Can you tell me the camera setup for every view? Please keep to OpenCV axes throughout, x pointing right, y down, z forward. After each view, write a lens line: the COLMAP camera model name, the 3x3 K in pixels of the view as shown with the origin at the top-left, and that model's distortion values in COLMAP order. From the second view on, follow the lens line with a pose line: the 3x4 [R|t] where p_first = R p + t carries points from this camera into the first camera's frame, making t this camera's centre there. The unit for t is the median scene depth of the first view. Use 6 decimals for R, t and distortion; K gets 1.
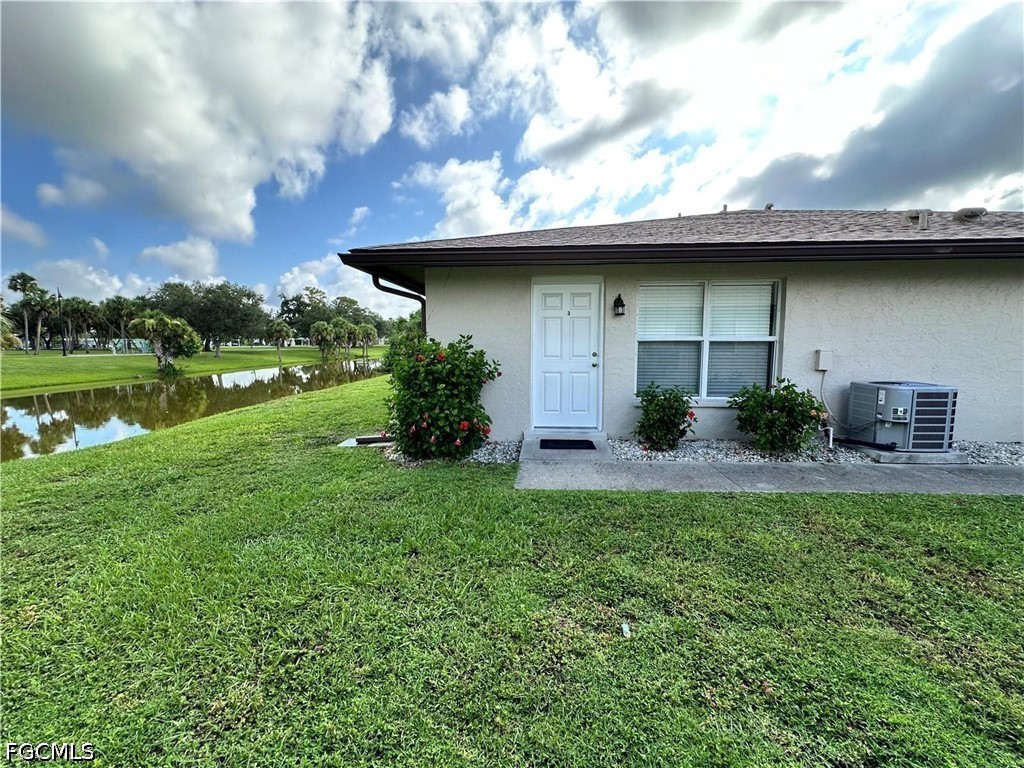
lens RADIAL K [[414.2, 0, 512.0], [0, 414.2, 384.0], [0, 0, 1]] dist [0.000223, 0.000121]
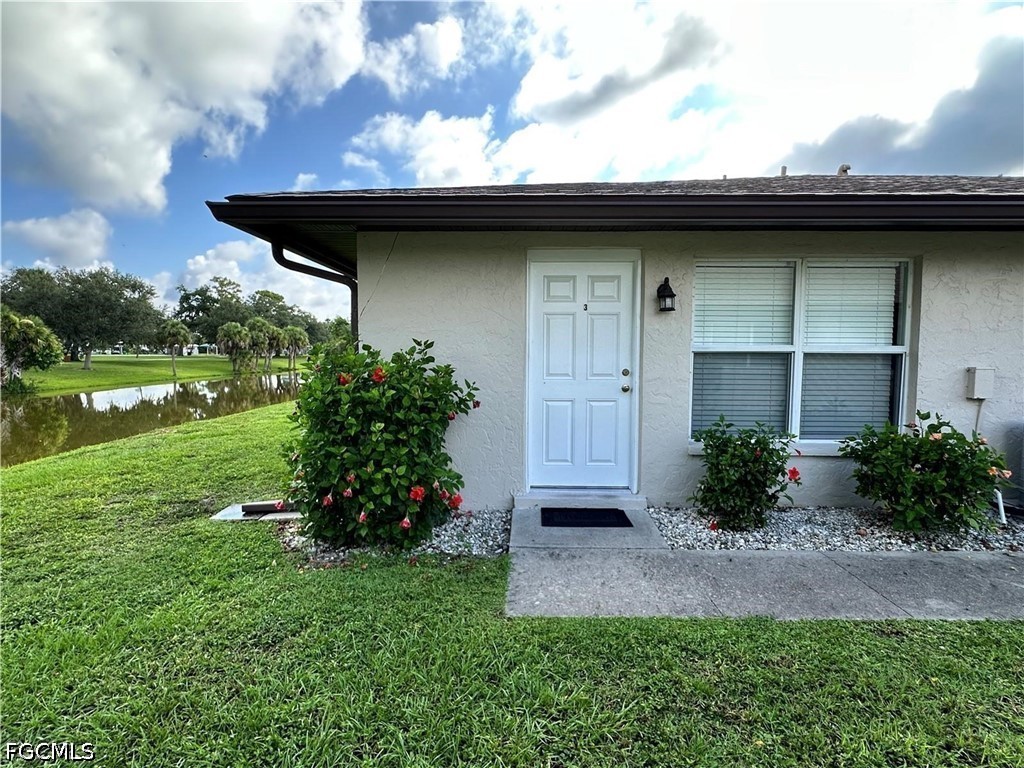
lens RADIAL K [[535.8, 0, 512.0], [0, 535.8, 384.0], [0, 0, 1]] dist [-0.001069, -0.000939]
pose [[0.998884, 0.004546, 0.047012, -0.013974], [-0.002625, 0.999162, -0.040840, -0.019585], [-0.047158, 0.040671, 0.998059, 0.188635]]
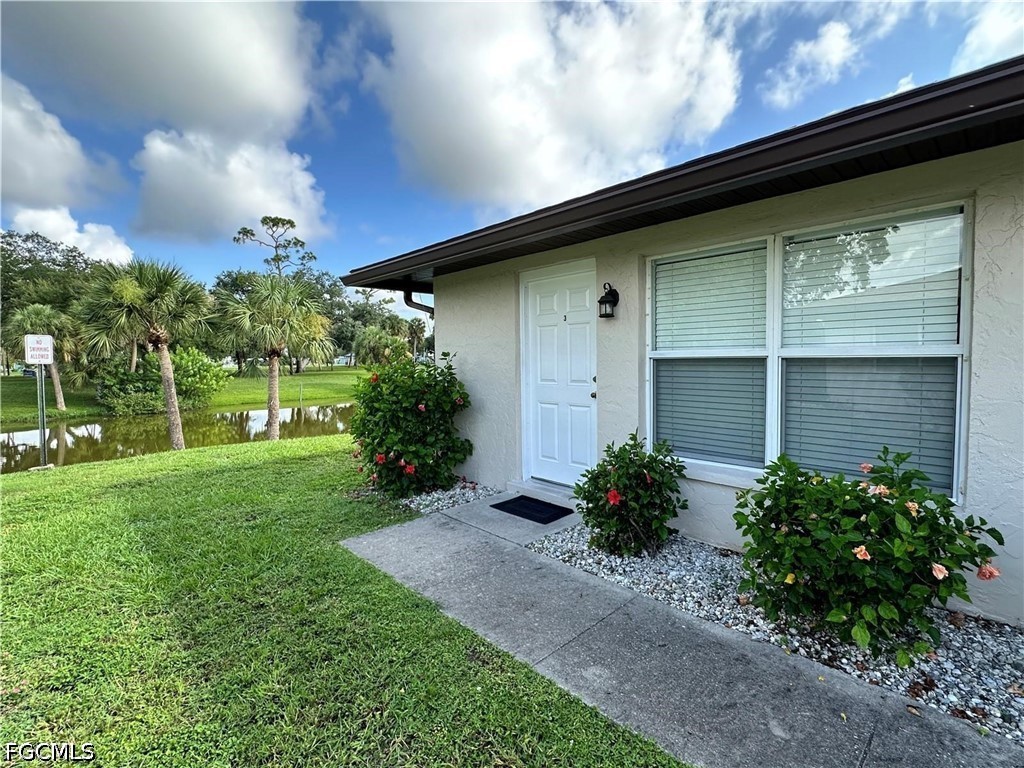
lens RADIAL K [[467.5, 0, 512.0], [0, 467.5, 384.0], [0, 0, 1]] dist [-0.020193, -0.000103]
pose [[0.745519, 0.031514, -0.665738, 0.597224], [-0.057589, 0.998192, -0.017239, -0.043580], [0.663991, 0.051192, 0.745986, 0.369386]]
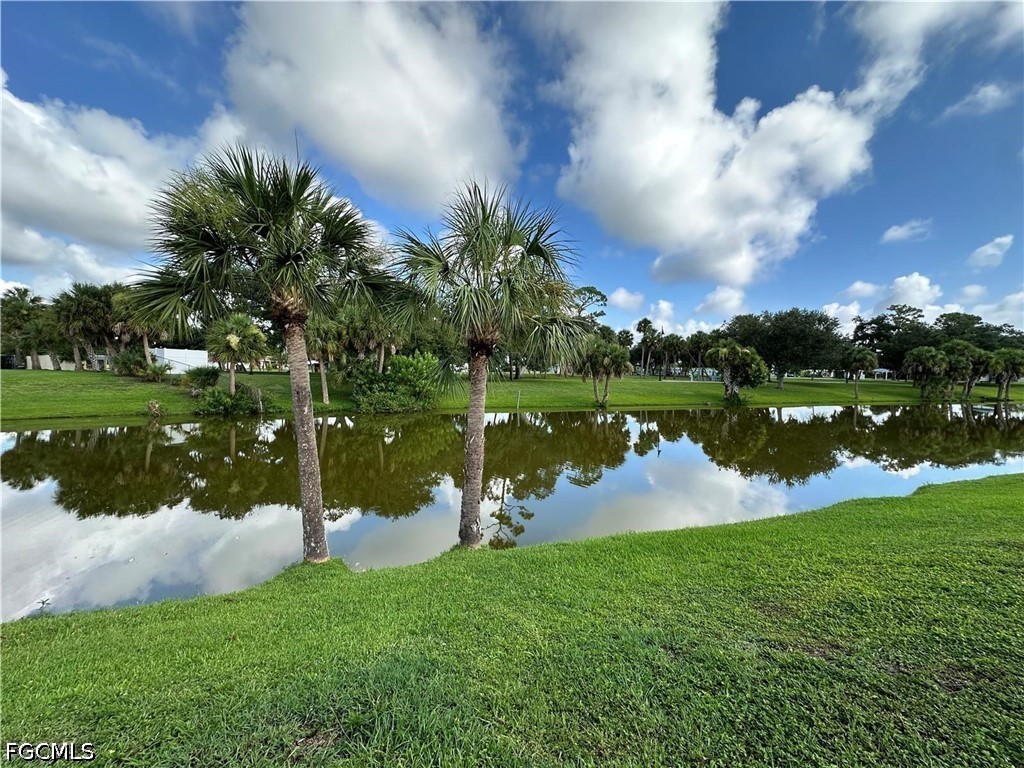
lens RADIAL K [[414.2, 0, 512.0], [0, 414.2, 384.0], [0, 0, 1]] dist [0.000223, 0.000121]
pose [[0.388442, 0.046104, -0.920319, -1.068094], [-0.114506, 0.993422, 0.001436, -0.092140], [0.914331, 0.104824, 0.391166, 1.079114]]
